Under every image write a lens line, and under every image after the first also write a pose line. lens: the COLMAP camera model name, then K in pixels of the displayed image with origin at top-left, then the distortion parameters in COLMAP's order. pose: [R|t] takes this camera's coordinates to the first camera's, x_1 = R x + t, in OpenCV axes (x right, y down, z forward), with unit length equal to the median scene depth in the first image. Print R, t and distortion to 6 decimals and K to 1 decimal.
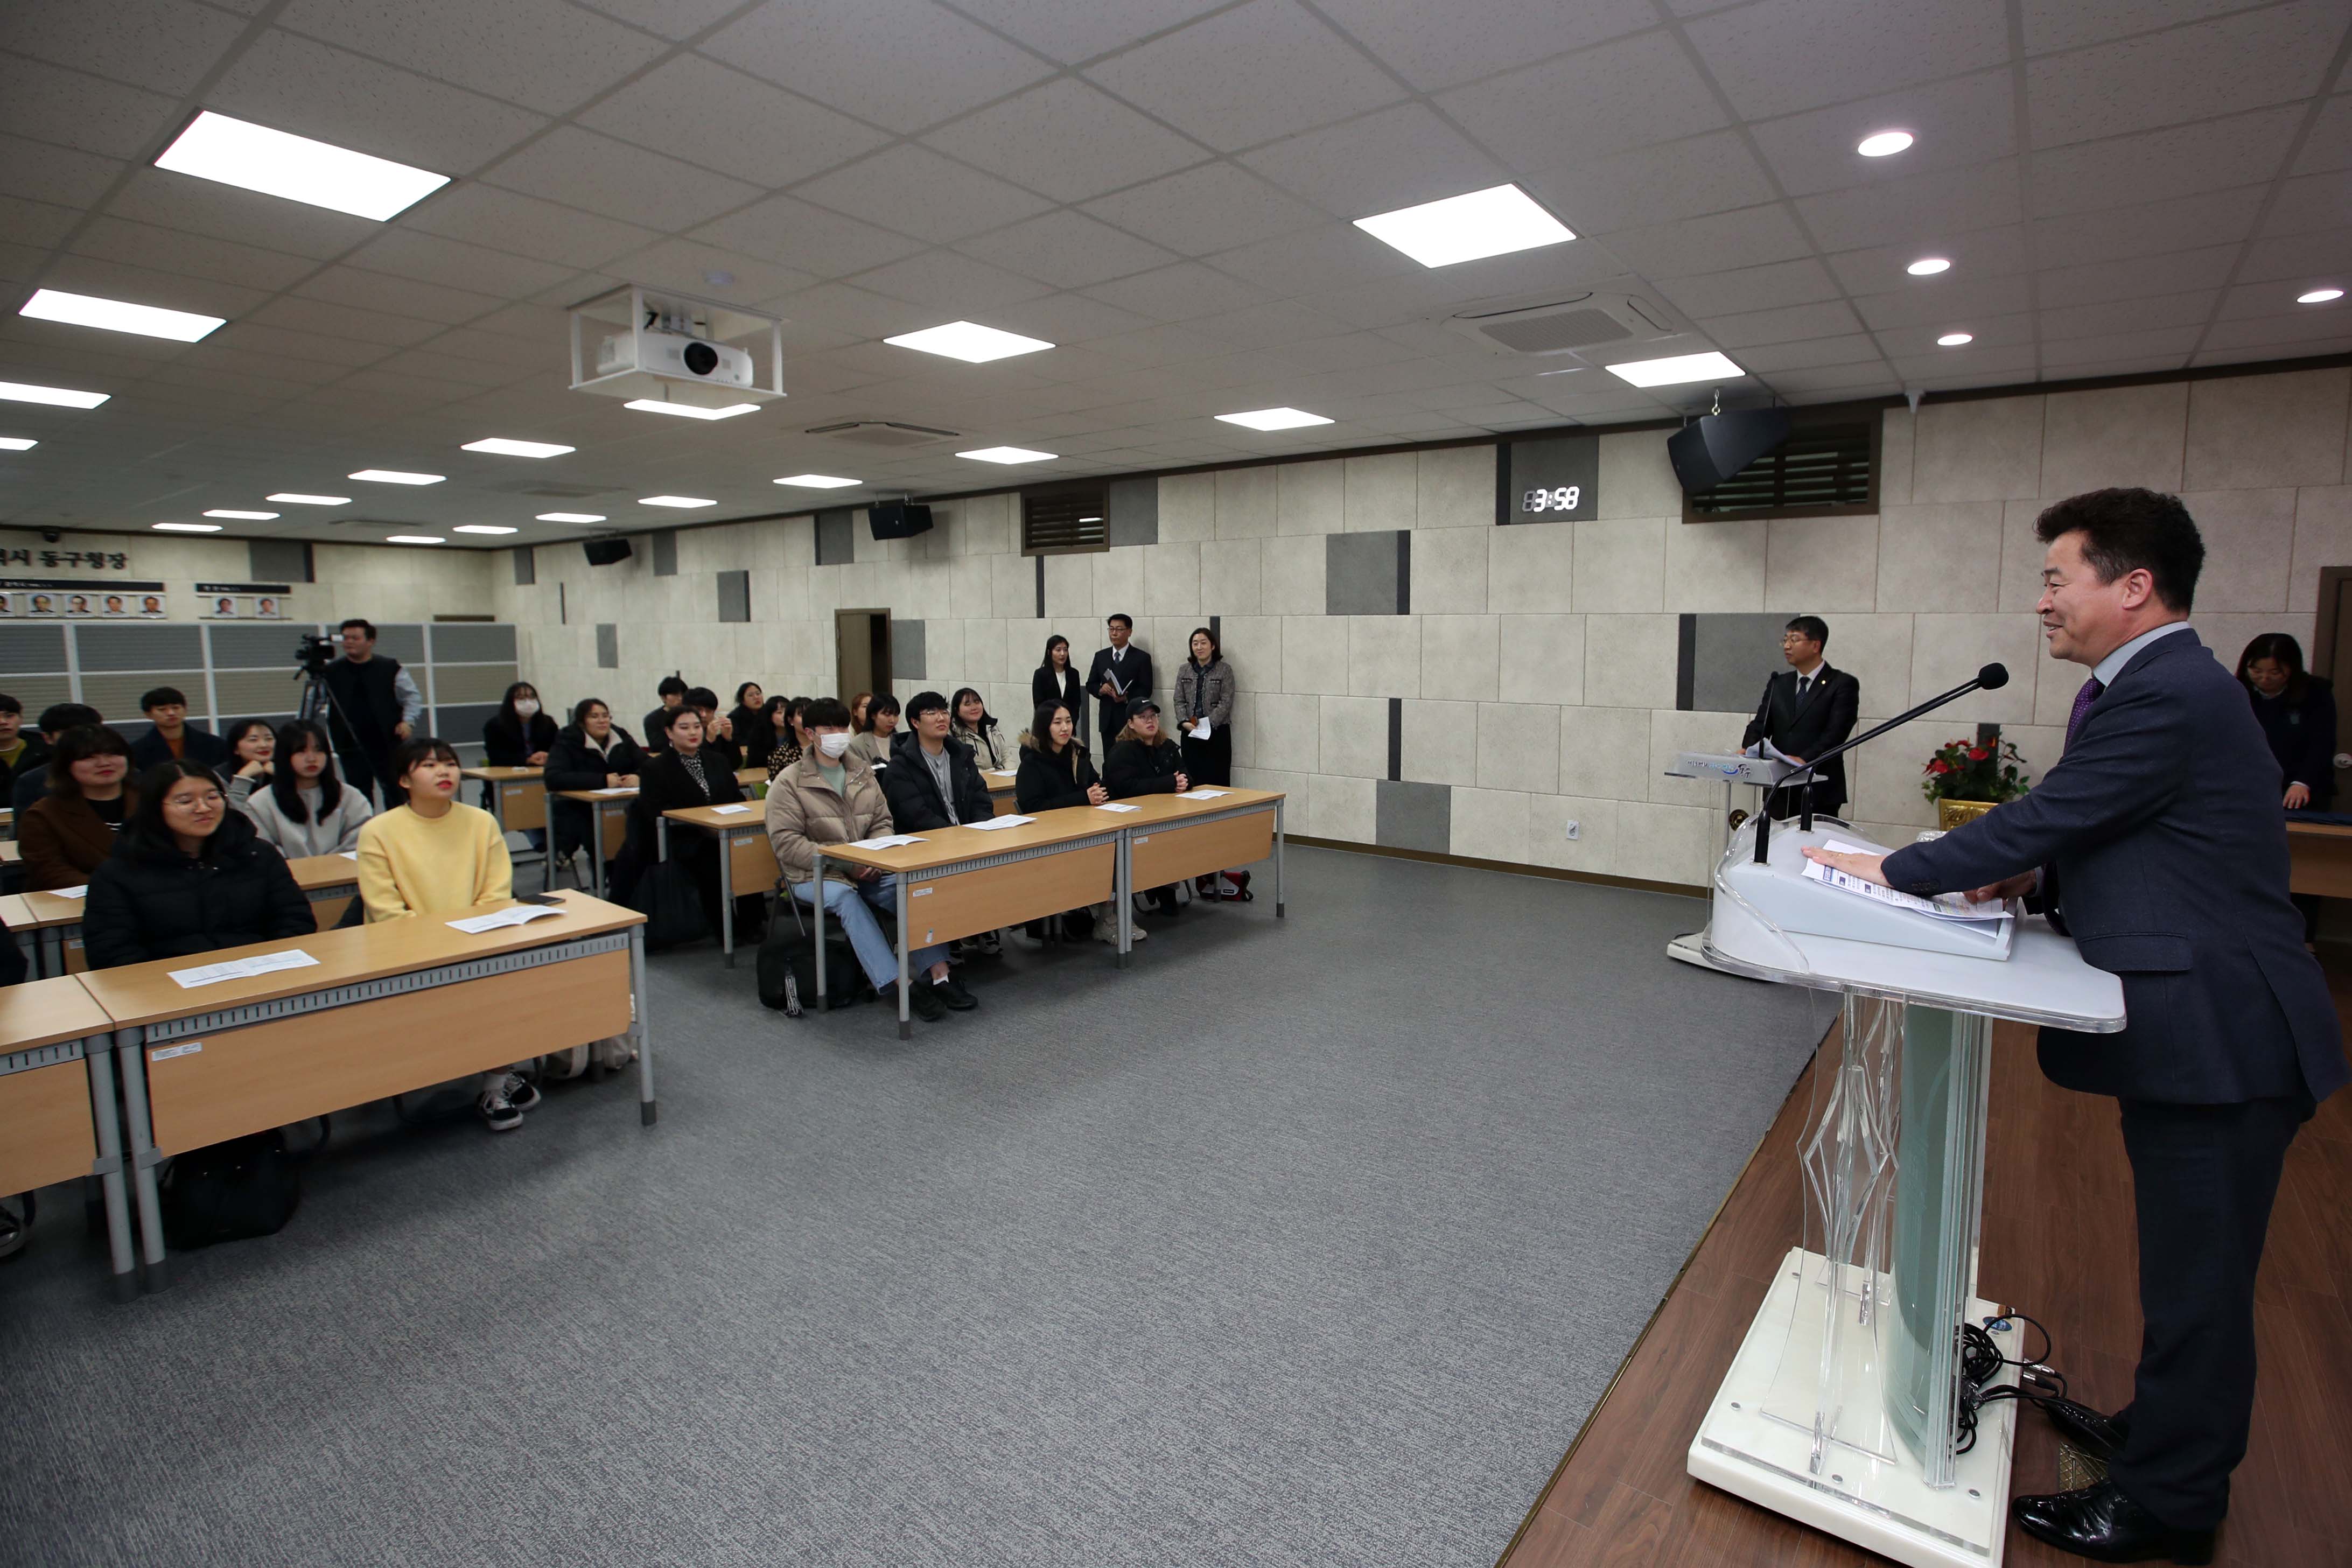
lens RADIAL K [[1110.0, 0, 1185.3], [0, 1110.0, 749.1], [0, 0, 1]] dist [-0.036030, 0.005817]
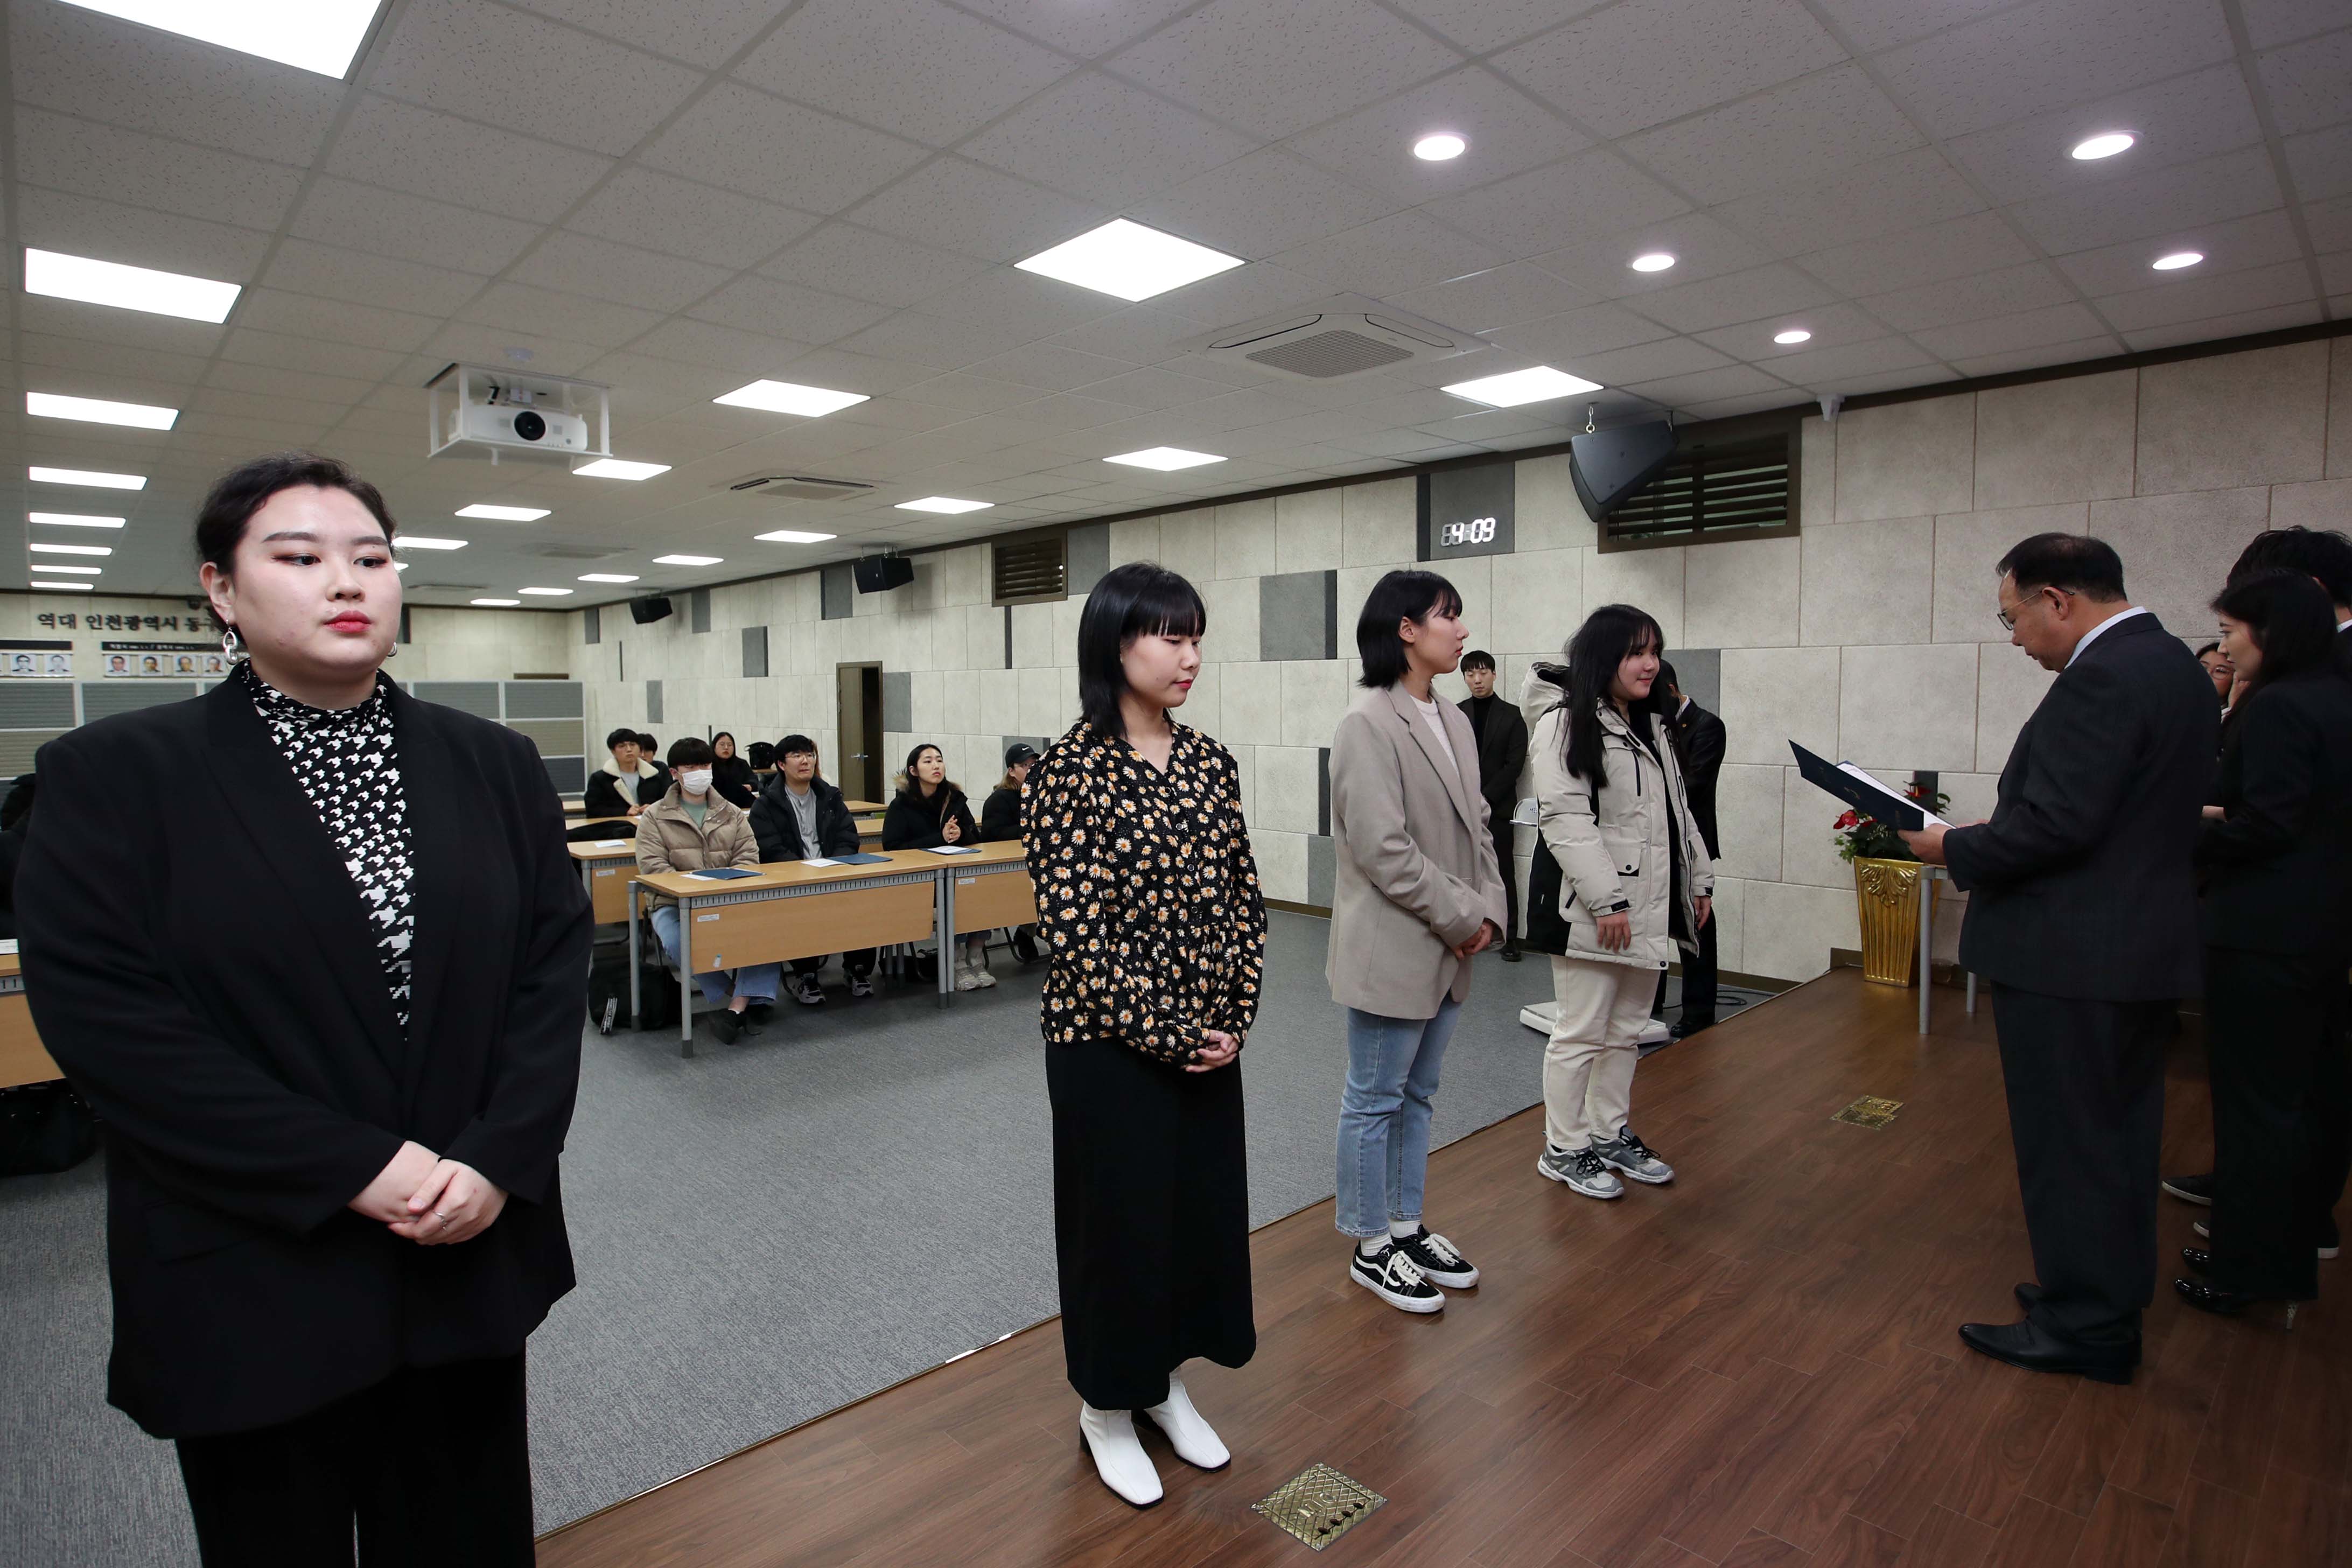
lens RADIAL K [[1207.5, 0, 1176.0], [0, 1207.5, 784.0], [0, 0, 1]] dist [-0.029149, 0.000979]
pose [[0.983419, 0.008504, -0.181149, 0.271013], [-0.014583, 0.999373, -0.032252, 0.021467], [0.180761, 0.034359, 0.982927, -0.031702]]
